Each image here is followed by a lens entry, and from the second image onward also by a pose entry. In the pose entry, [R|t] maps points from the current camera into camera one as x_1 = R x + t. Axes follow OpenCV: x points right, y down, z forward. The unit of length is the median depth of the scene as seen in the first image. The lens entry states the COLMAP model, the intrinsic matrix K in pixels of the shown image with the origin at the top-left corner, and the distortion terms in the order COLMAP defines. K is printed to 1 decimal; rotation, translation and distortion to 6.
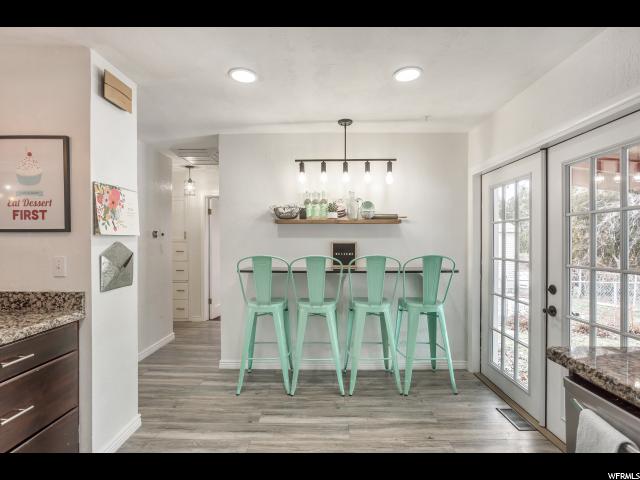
lens RADIAL K [[308.2, 0, 320.6], [0, 308.2, 242.4], [0, 0, 1]] dist [-0.029681, 0.010707]
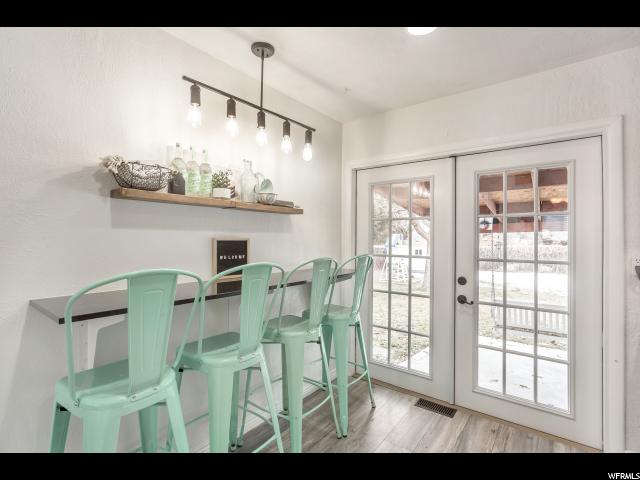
lens RADIAL K [[308.2, 0, 317.8], [0, 308.2, 235.3], [0, 0, 1]] dist [-0.029681, 0.010707]
pose [[0.609067, 0.012533, 0.793020, -0.323672], [-0.003150, 0.999905, -0.013383, 0.001023], [-0.793113, 0.005653, 0.609049, 0.490852]]
